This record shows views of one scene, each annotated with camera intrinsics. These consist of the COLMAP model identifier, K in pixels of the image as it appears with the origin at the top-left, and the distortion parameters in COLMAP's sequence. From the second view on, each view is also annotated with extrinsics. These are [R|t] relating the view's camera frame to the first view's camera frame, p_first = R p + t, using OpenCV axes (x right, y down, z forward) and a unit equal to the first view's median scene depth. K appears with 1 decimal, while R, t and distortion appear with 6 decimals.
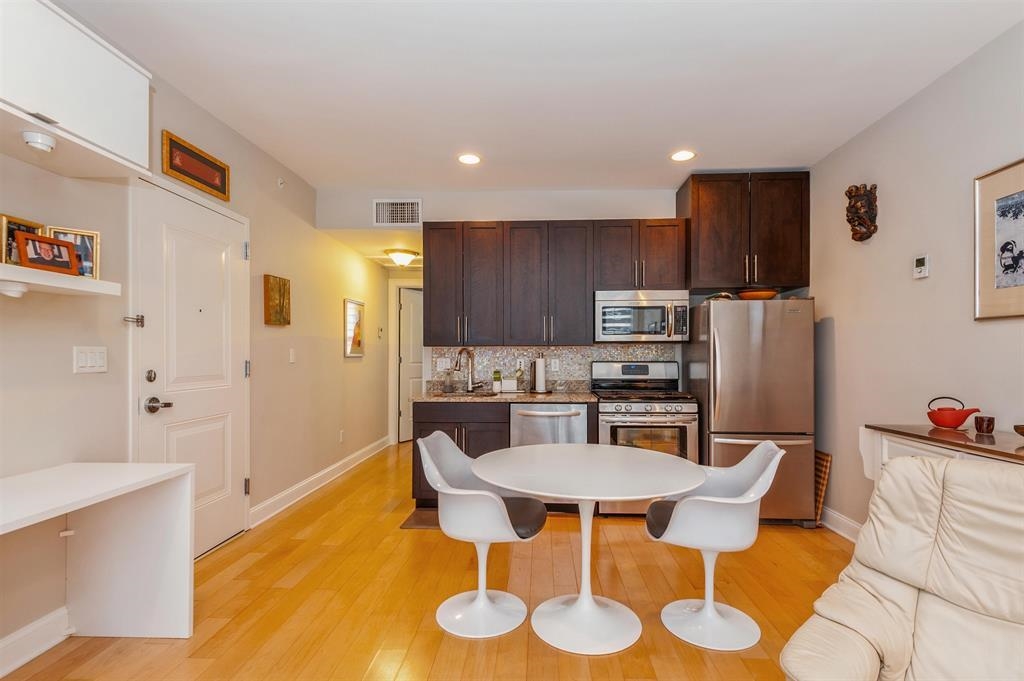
lens RADIAL K [[488.3, 0, 528.7], [0, 488.3, 353.8], [0, 0, 1]] dist [0.038803, -0.024160]
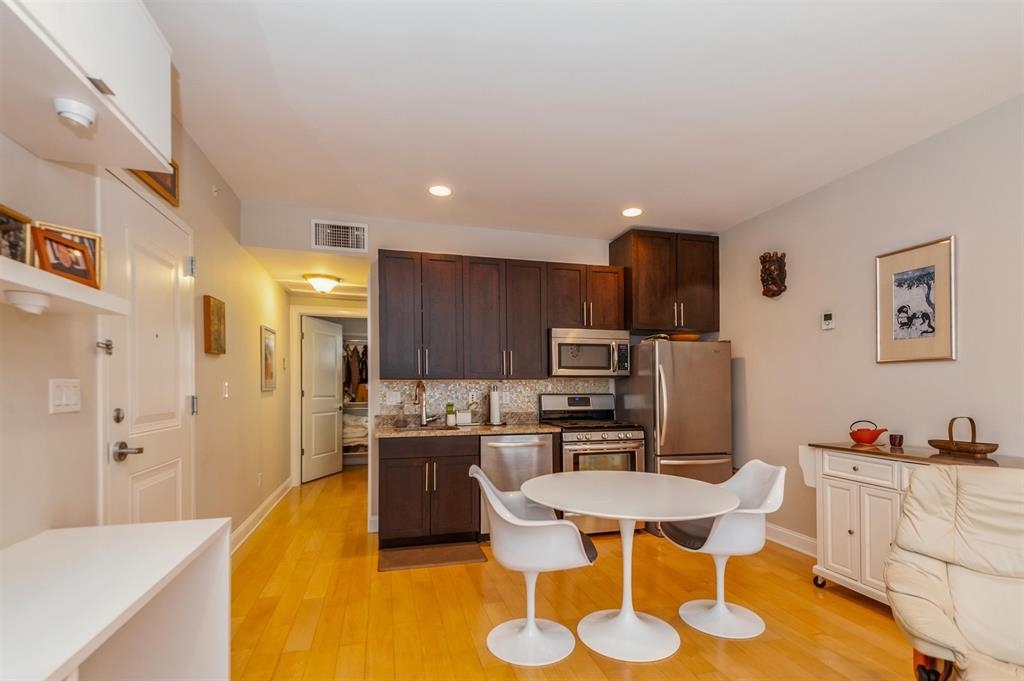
lens RADIAL K [[471.6, 0, 522.9], [0, 471.6, 383.5], [0, 0, 1]] dist [0.031823, -0.020926]
pose [[0.952657, 0.002032, 0.304042, -0.249430], [-0.000472, 0.999986, -0.005206, -0.002488], [-0.304048, 0.004816, 0.952645, 0.039225]]
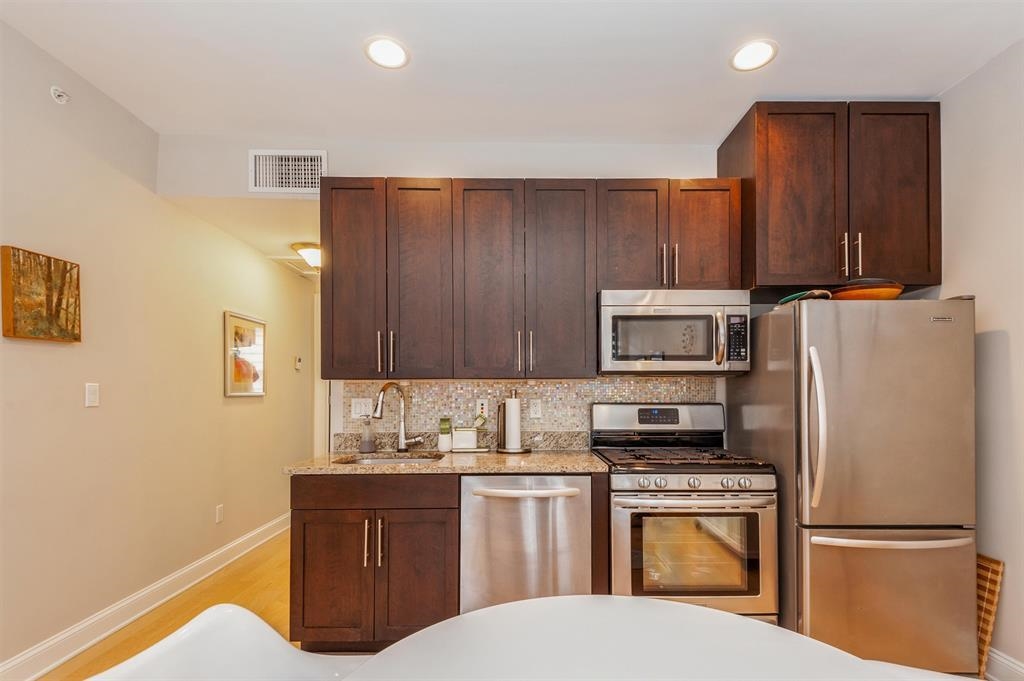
lens RADIAL K [[482.2, 0, 525.5], [0, 482.2, 391.8], [0, 0, 1]] dist [0.038379, -0.022317]
pose [[0.998872, -0.000223, 0.047474, 0.011944], [0.000111, 0.999997, 0.002378, -0.000935], [-0.047474, -0.002371, 0.998870, 0.412213]]
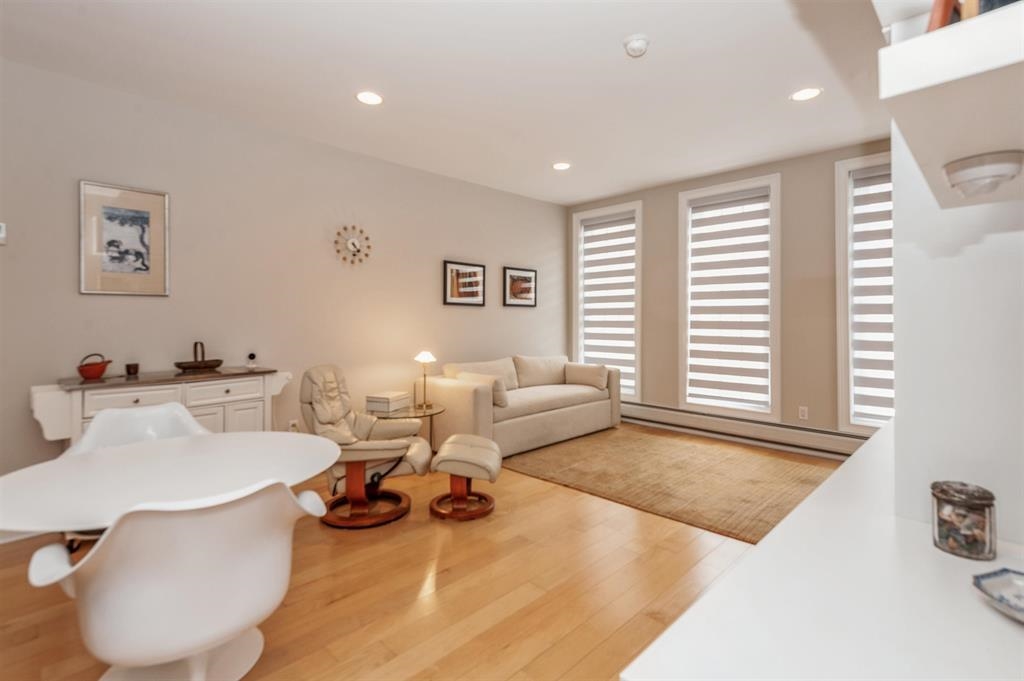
lens RADIAL K [[479.0, 0, 507.8], [0, 479.0, 315.9], [0, 0, 1]] dist [0.025867, -0.000396]
pose [[-0.721722, 0.002554, 0.692178, -0.460092], [-0.002856, 0.999974, -0.006667, -0.002413], [-0.692177, -0.006788, -0.721696, 0.708387]]
